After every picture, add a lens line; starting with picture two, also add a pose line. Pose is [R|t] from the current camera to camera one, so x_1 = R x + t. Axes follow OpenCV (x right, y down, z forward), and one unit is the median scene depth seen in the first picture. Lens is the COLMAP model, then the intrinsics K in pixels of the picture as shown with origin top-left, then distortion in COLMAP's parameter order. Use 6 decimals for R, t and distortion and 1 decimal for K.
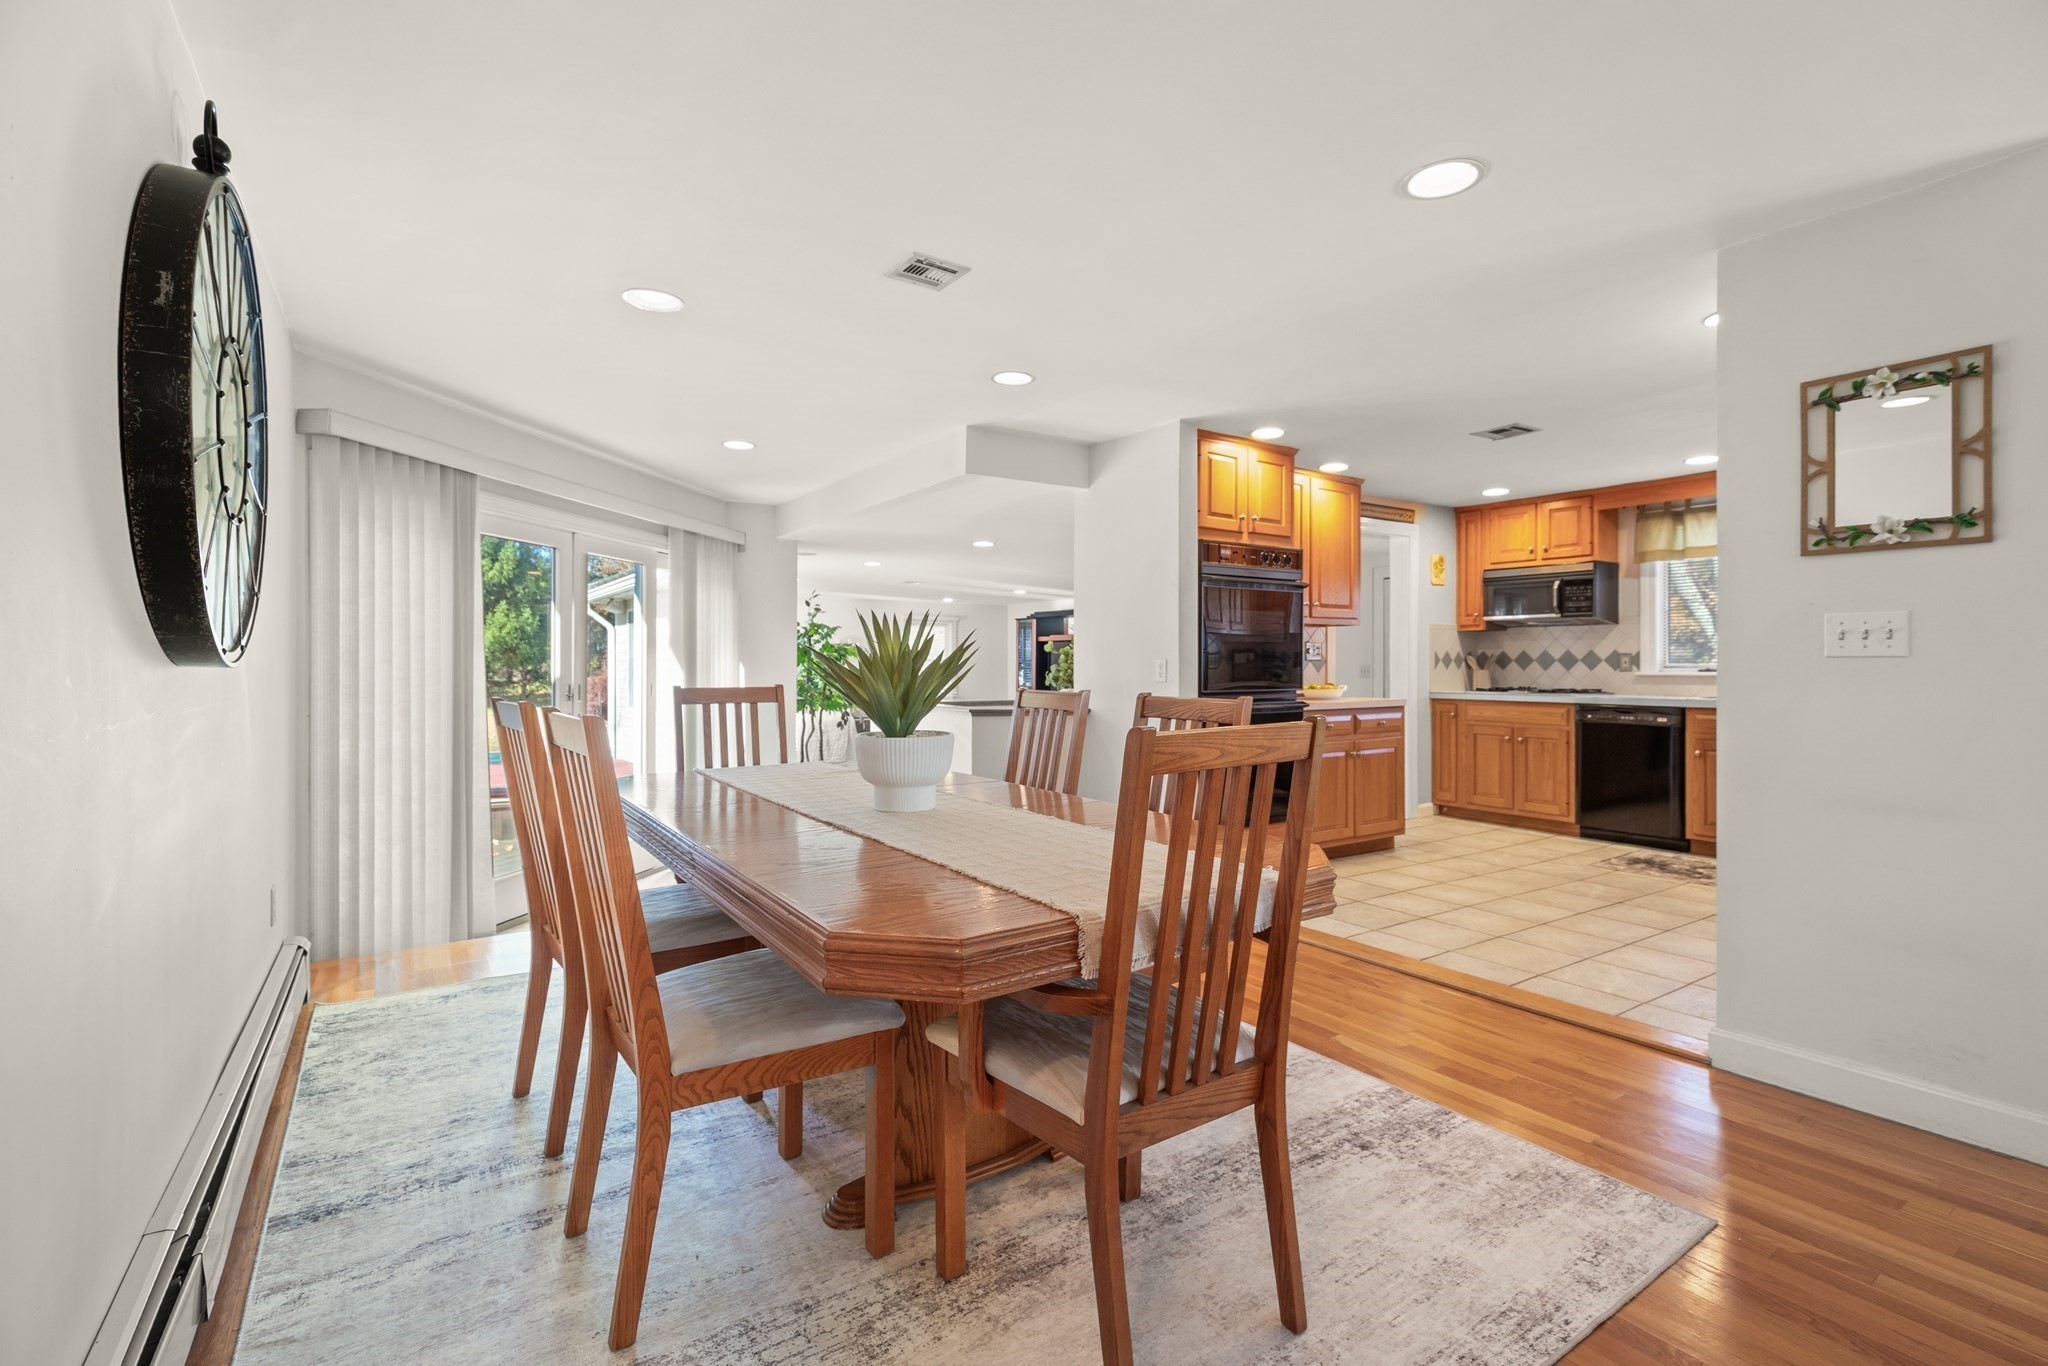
lens RADIAL K [[929.7, 0, 1041.7], [0, 929.7, 664.8], [0, 0, 1]] dist [0.002495, -0.000107]
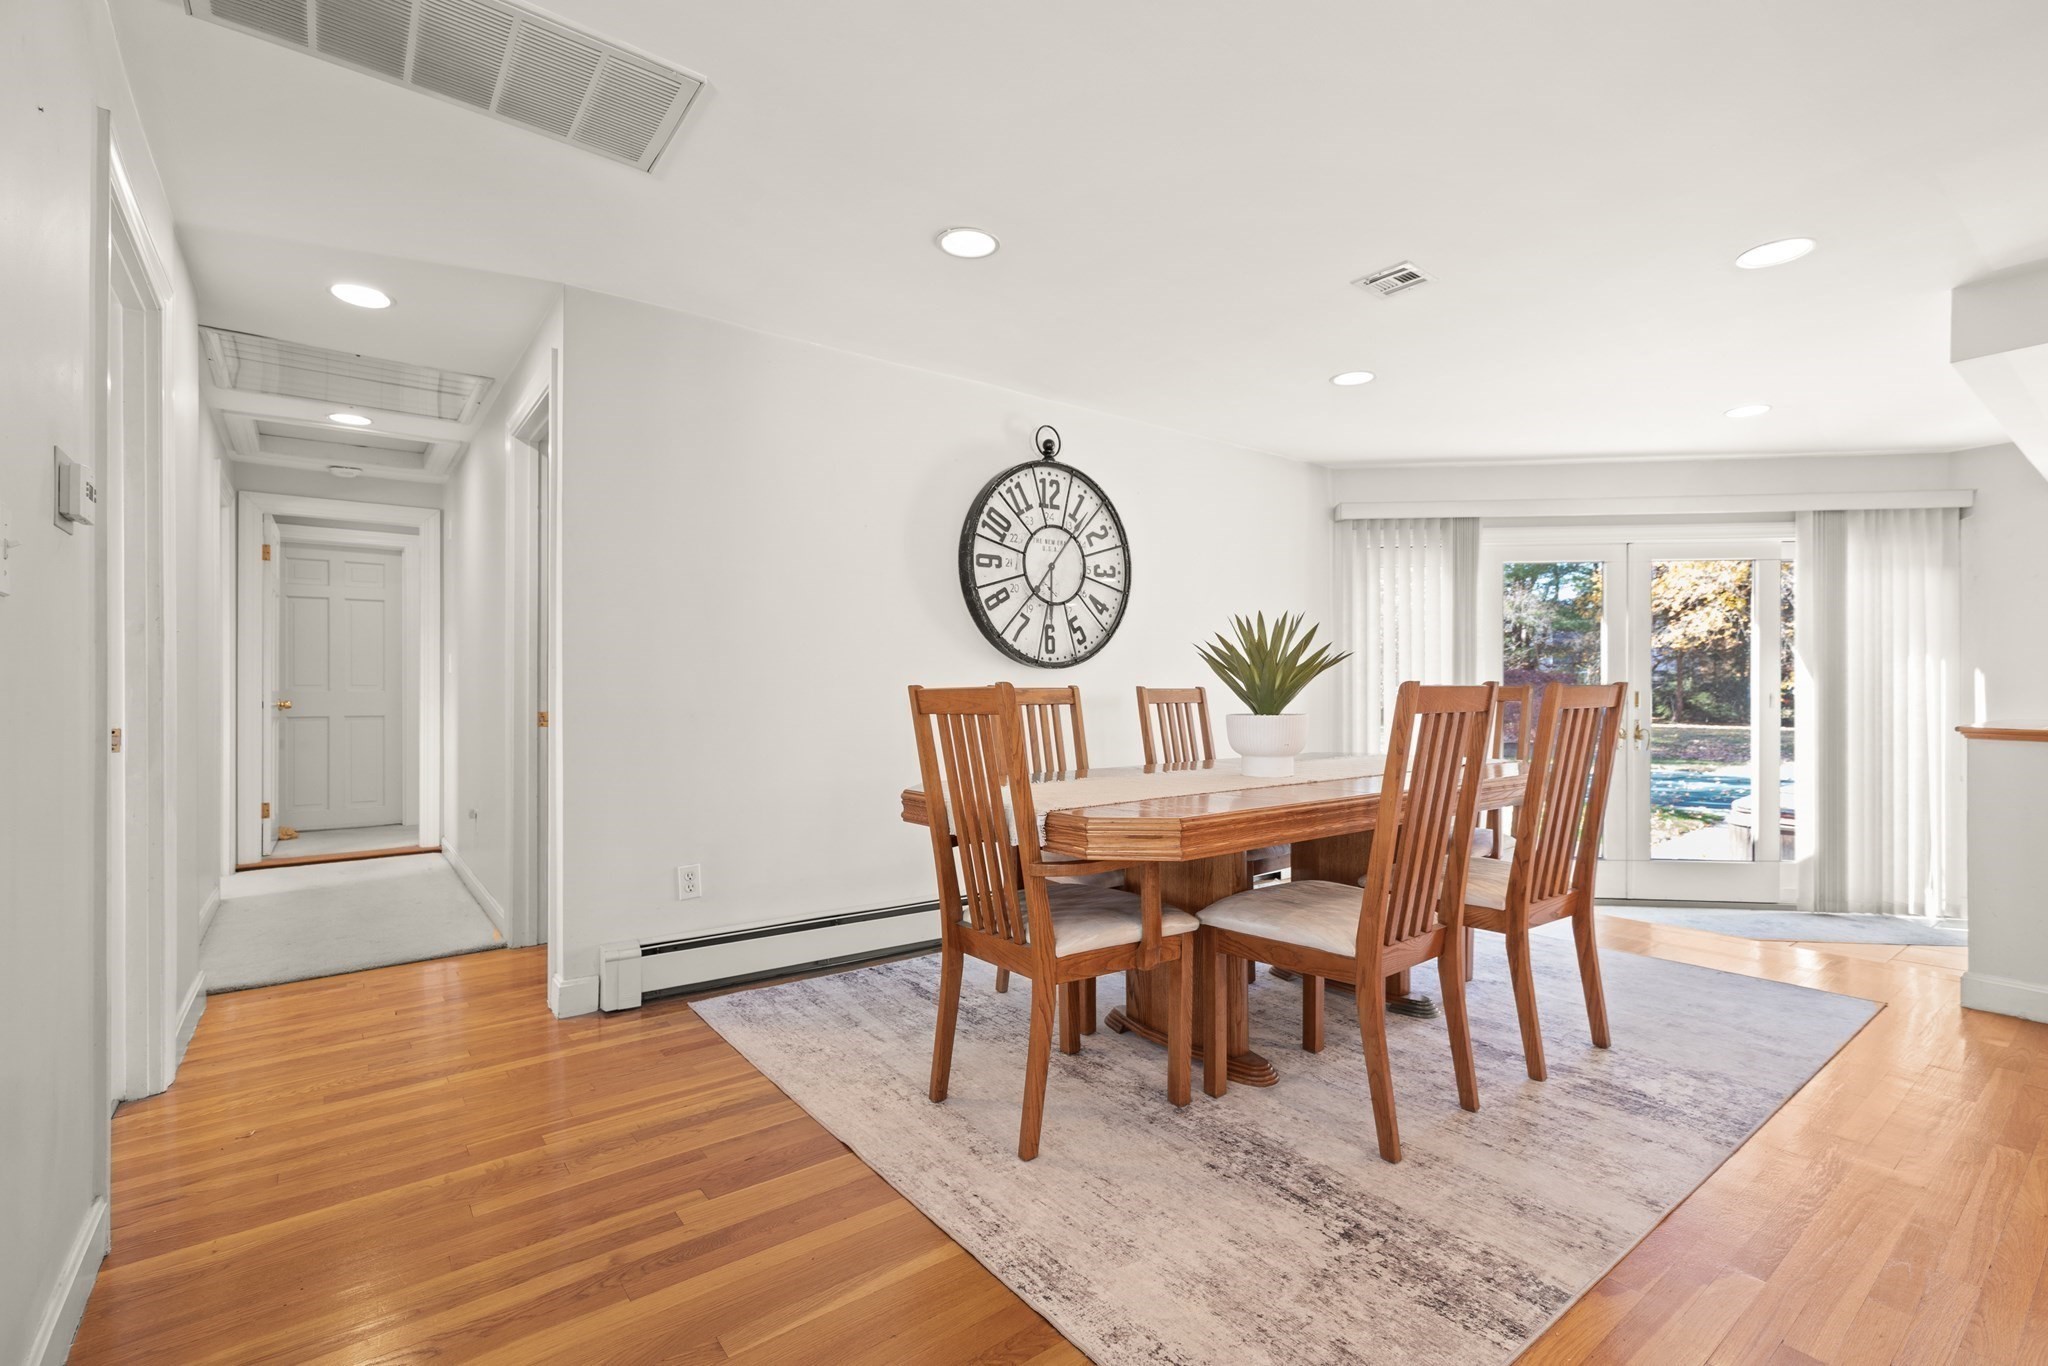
lens RADIAL K [[929.7, 0, 1033.7], [0, 929.7, 693.1], [0, 0, 1]] dist [0.002495, -0.000107]
pose [[0.044467, 0.000130, -0.999011, 1.074500], [0.002066, 0.999998, 0.000222, 0.045785], [0.999009, -0.002074, 0.044466, 0.655301]]
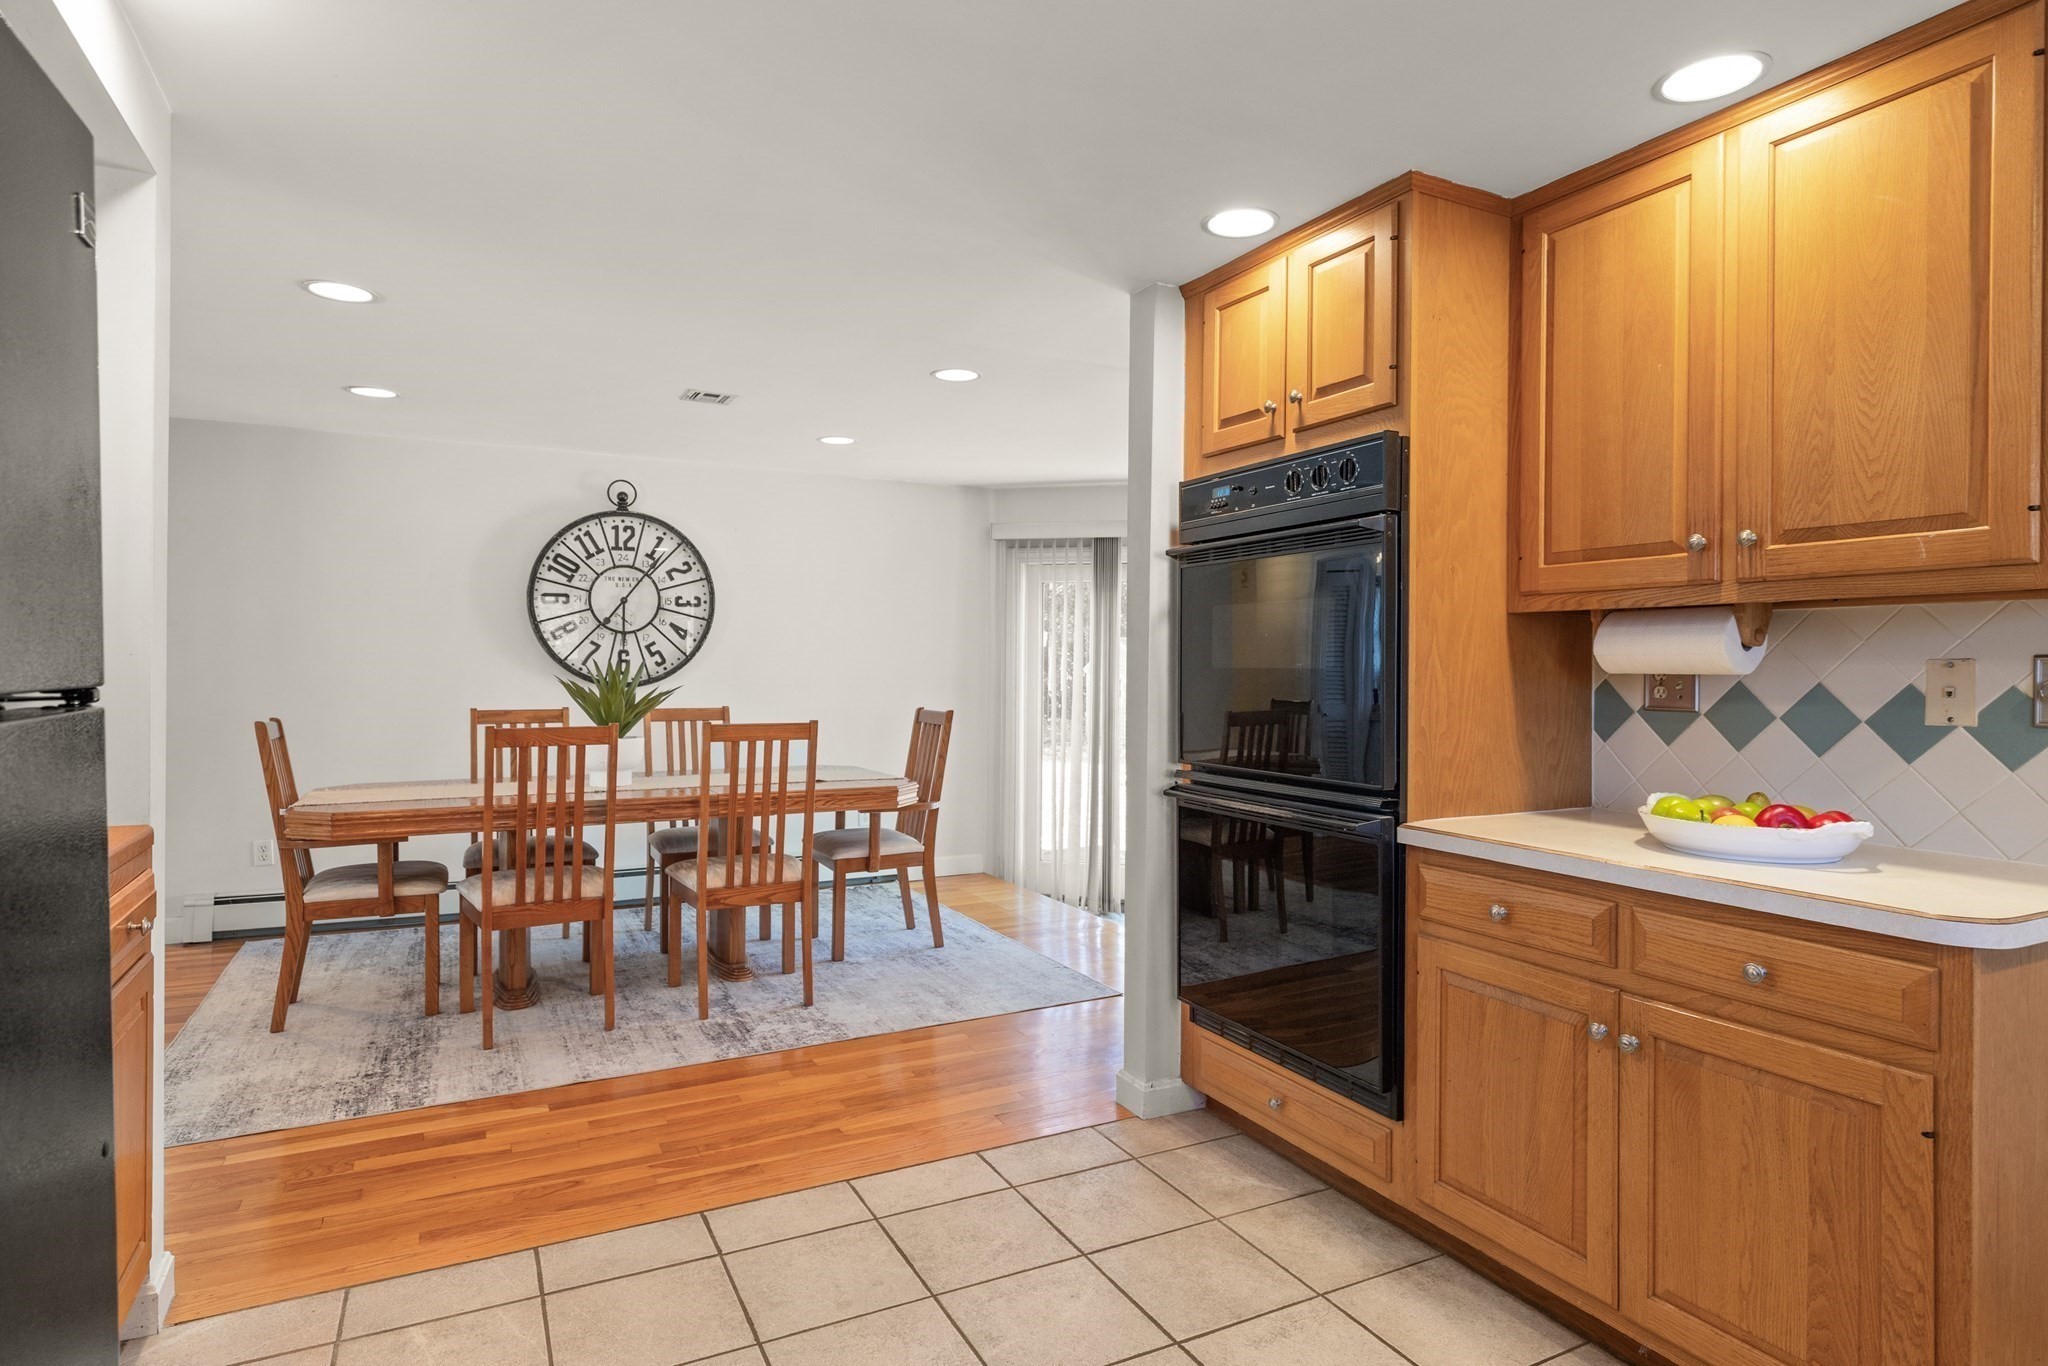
lens RADIAL K [[1126.0, 0, 1034.1], [0, 1126.0, 672.9], [0, 0, 1]] dist [-0.000984, -0.000050]
pose [[-0.128878, 0.002974, -0.991656, 1.674850], [-0.007727, 0.999962, 0.004003, -0.050064], [0.991630, 0.008178, -0.128850, 1.994316]]
